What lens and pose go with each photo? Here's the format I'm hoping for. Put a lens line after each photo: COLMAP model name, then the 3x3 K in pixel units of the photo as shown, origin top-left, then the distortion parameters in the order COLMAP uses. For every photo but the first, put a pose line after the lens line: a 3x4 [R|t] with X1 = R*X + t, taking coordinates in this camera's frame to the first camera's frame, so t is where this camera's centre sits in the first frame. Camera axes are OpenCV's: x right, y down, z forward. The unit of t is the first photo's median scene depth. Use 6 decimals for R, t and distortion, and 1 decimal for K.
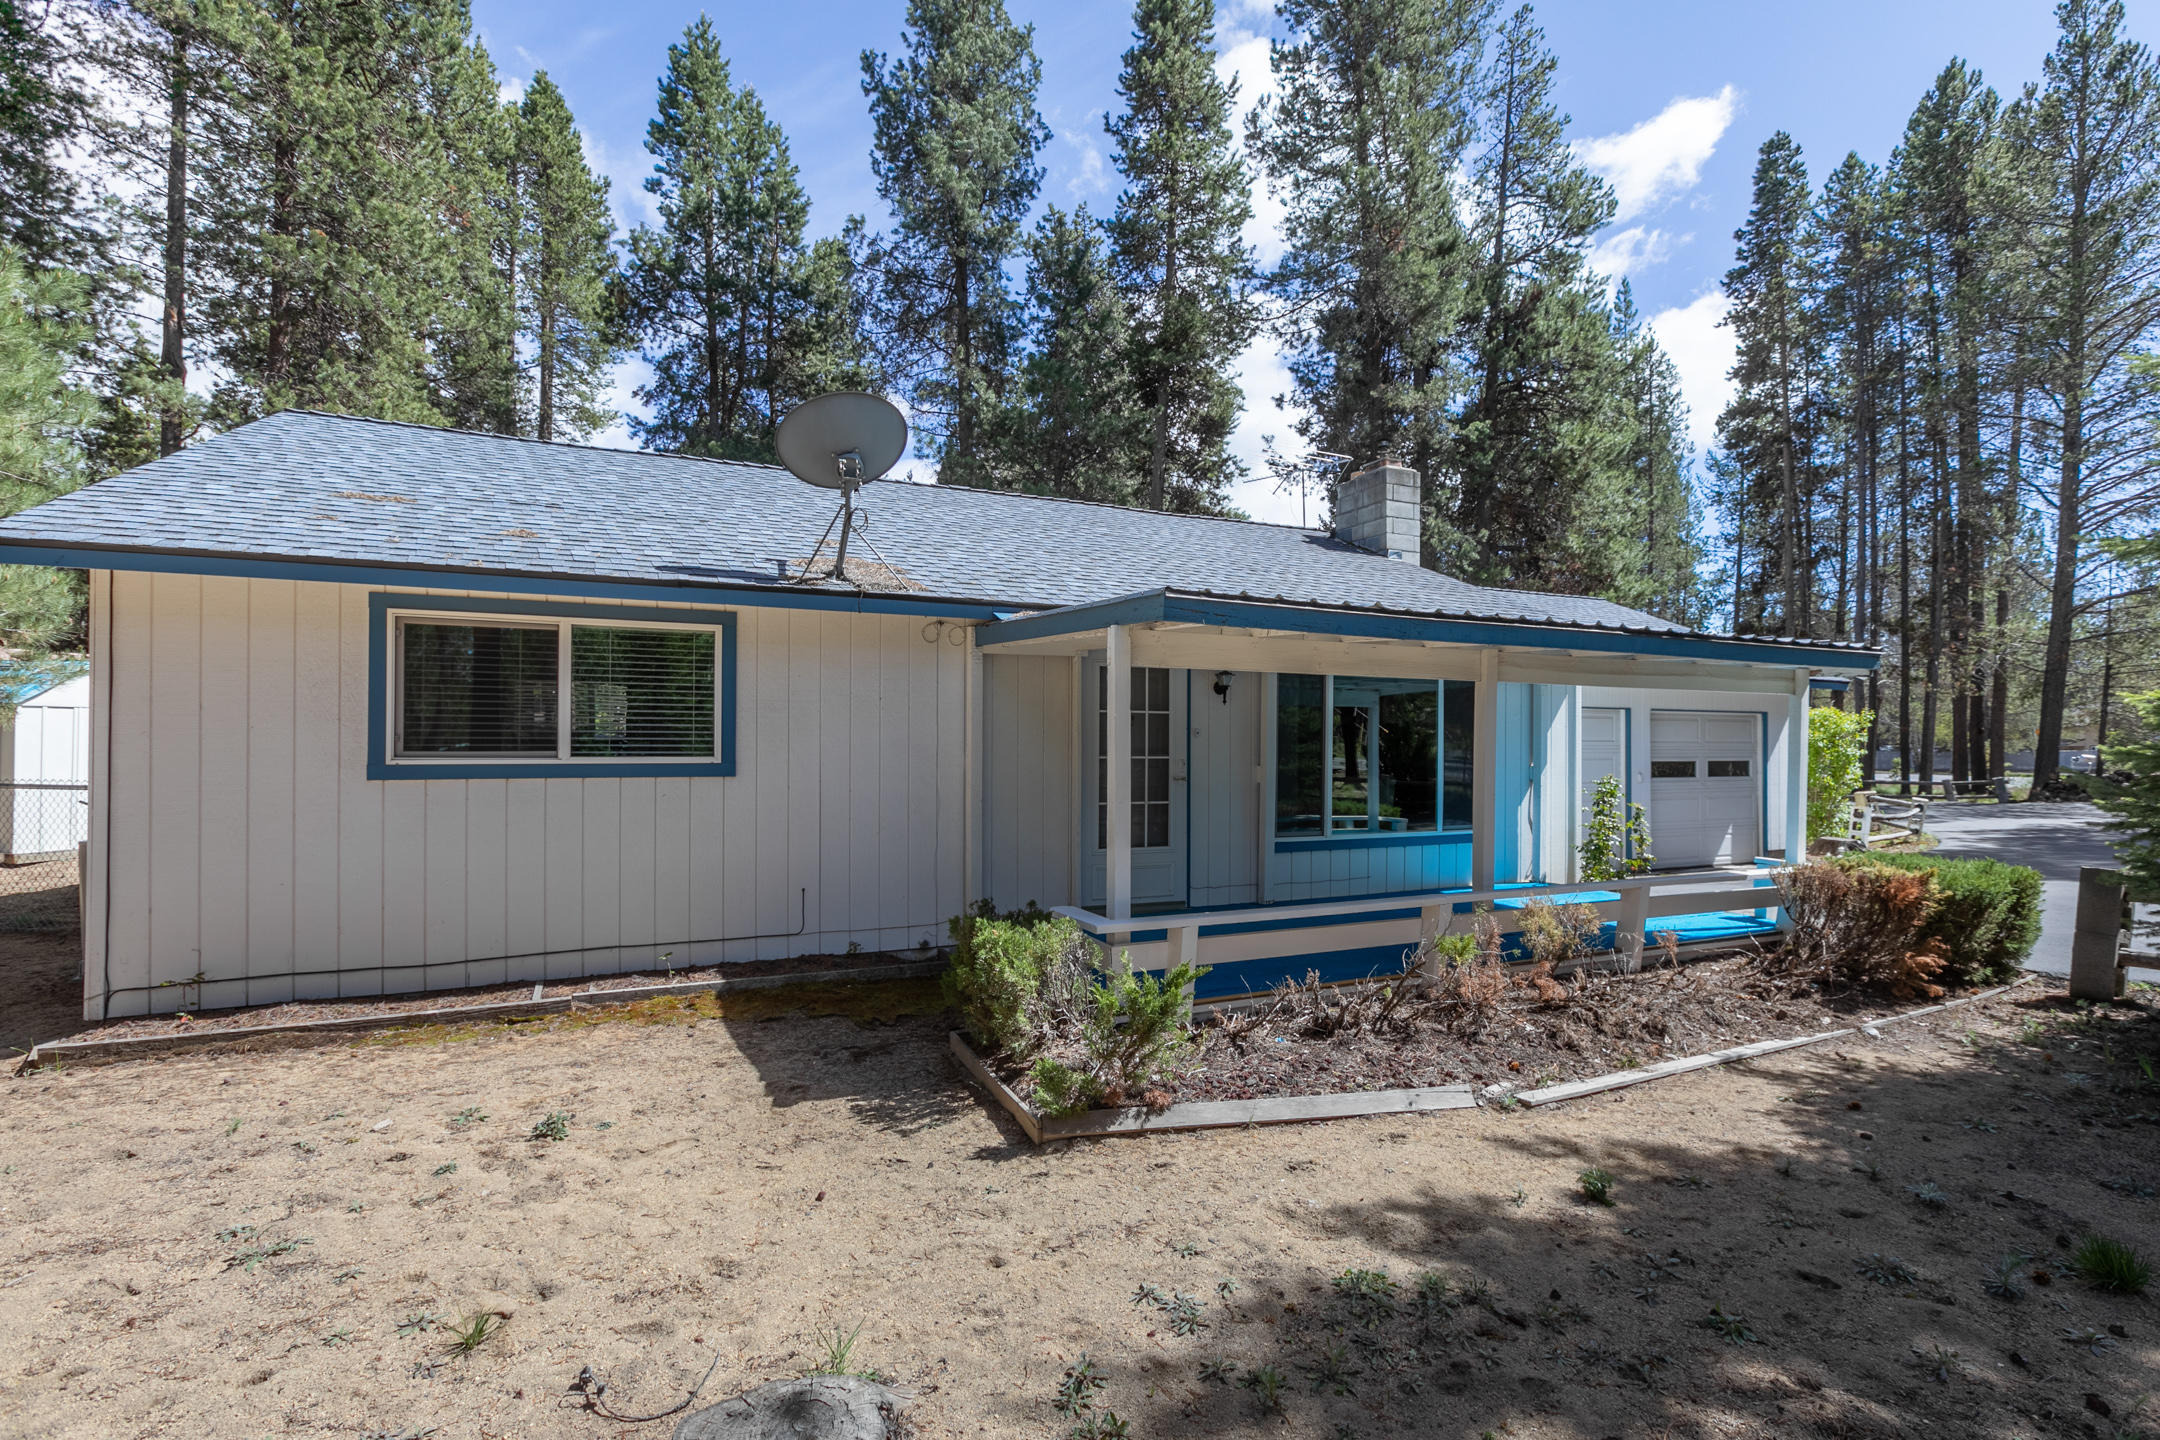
lens RADIAL K [[977.2, 0, 1020.7], [0, 977.2, 724.1], [0, 0, 1]] dist [0.003305, -0.001613]
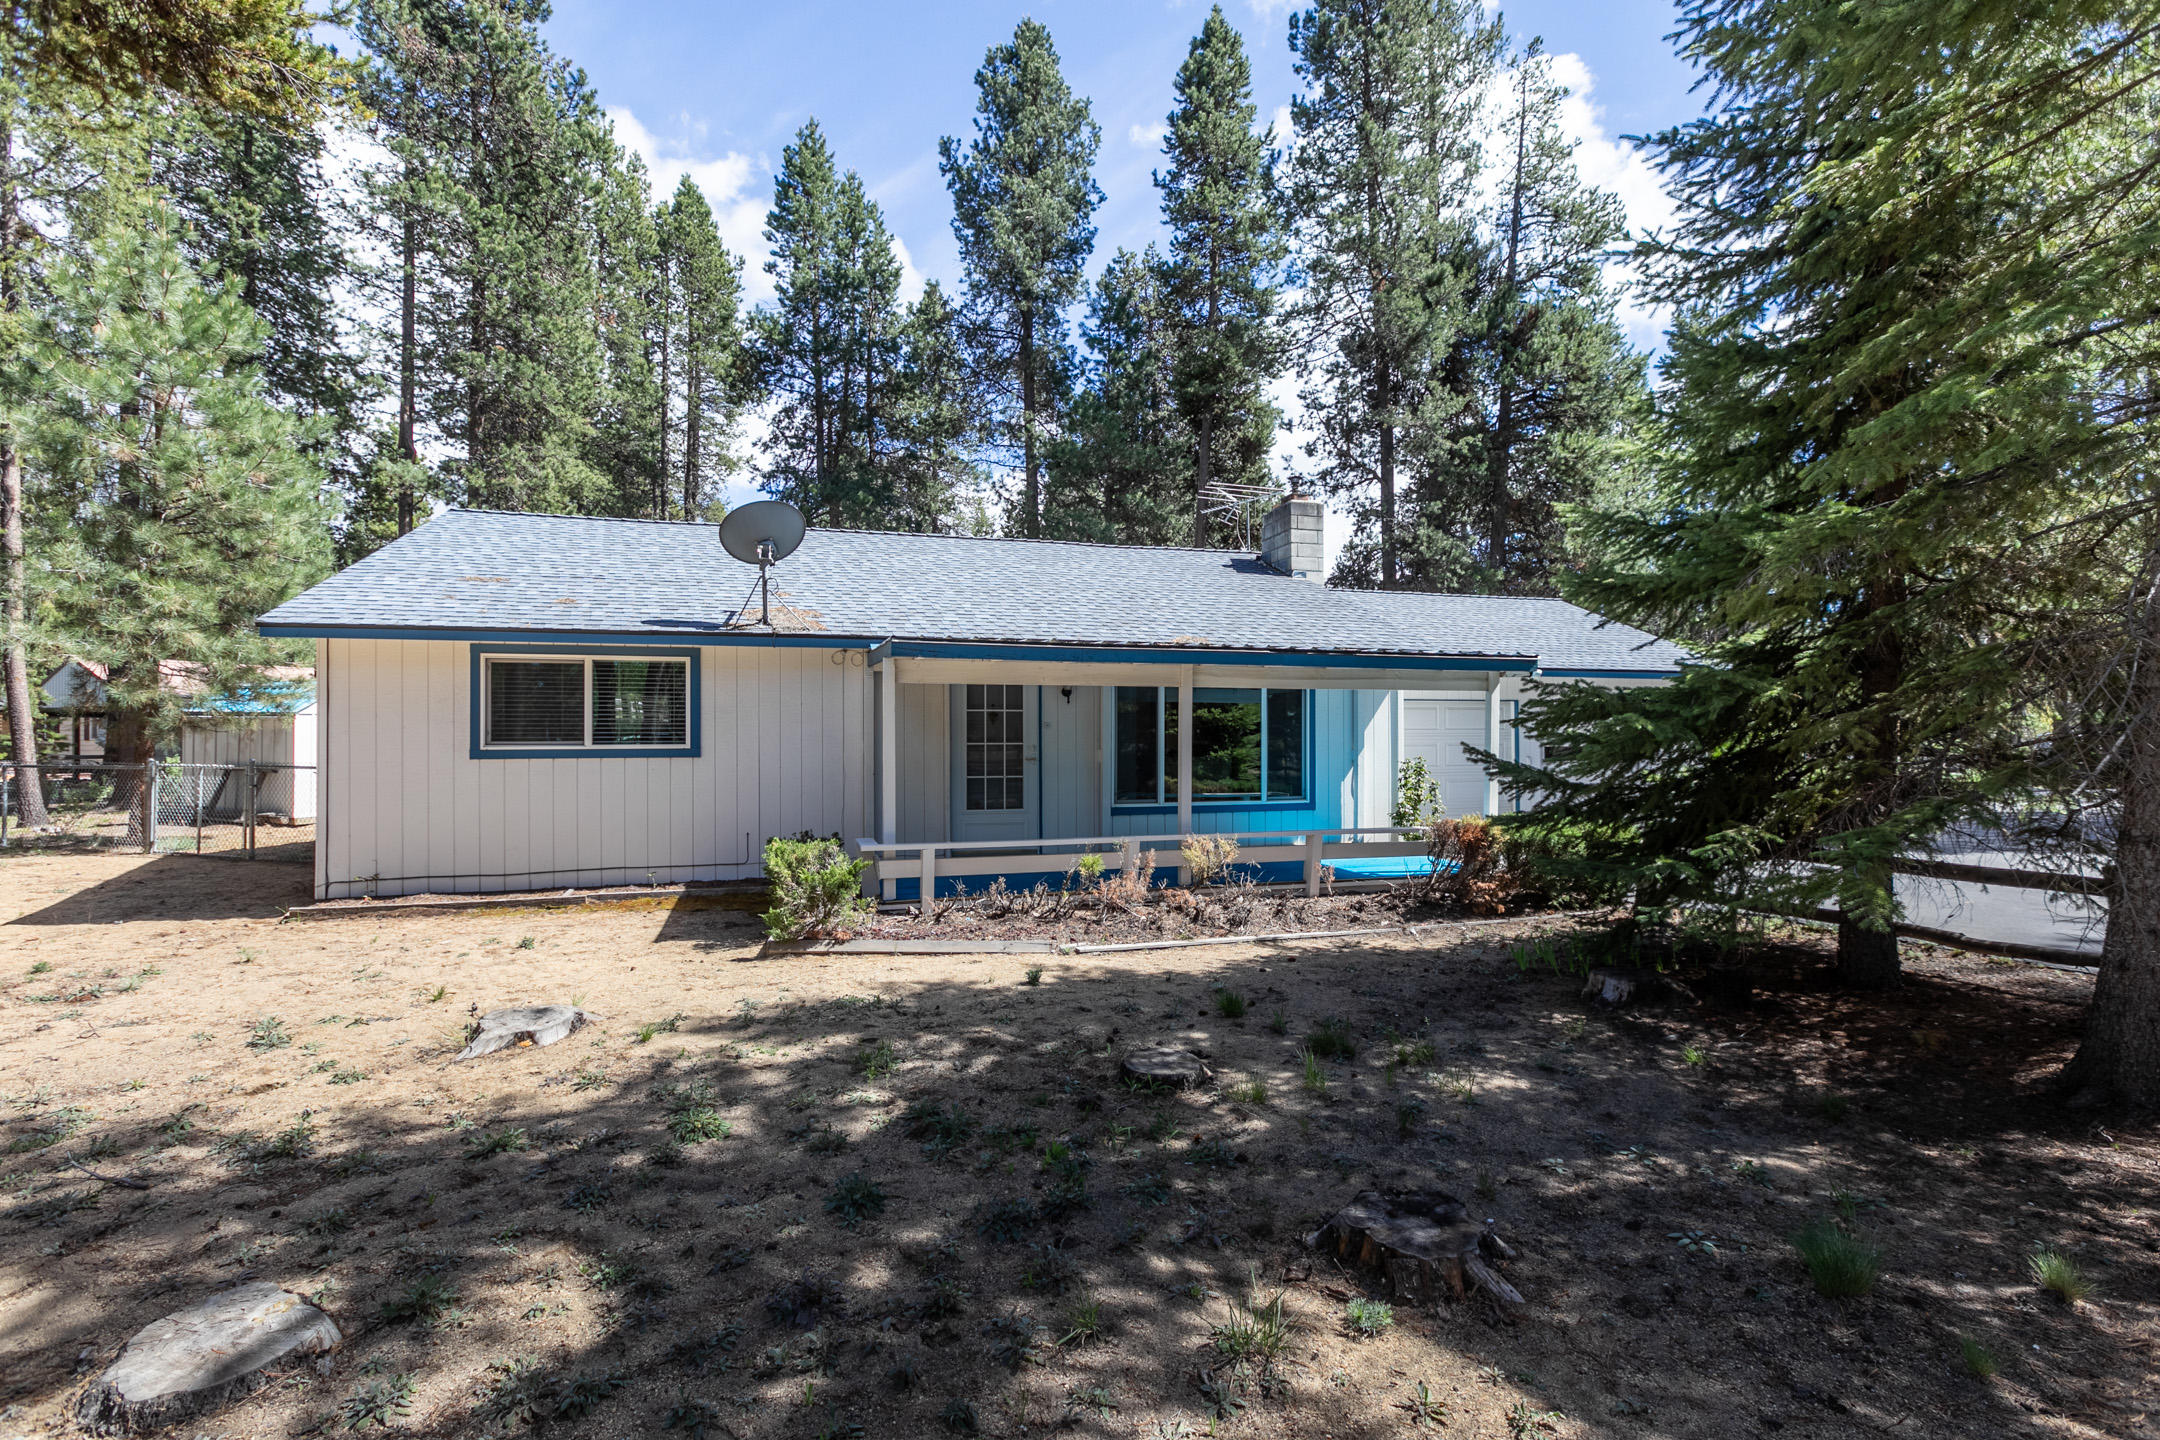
lens RADIAL K [[977.2, 0, 1058.3], [0, 977.2, 712.4], [0, 0, 1]] dist [0.003305, -0.001613]
pose [[0.988759, -0.011355, -0.149088, 0.177239], [0.010676, 0.999929, -0.005349, -0.000608], [0.149138, 0.003697, 0.988810, -0.151172]]
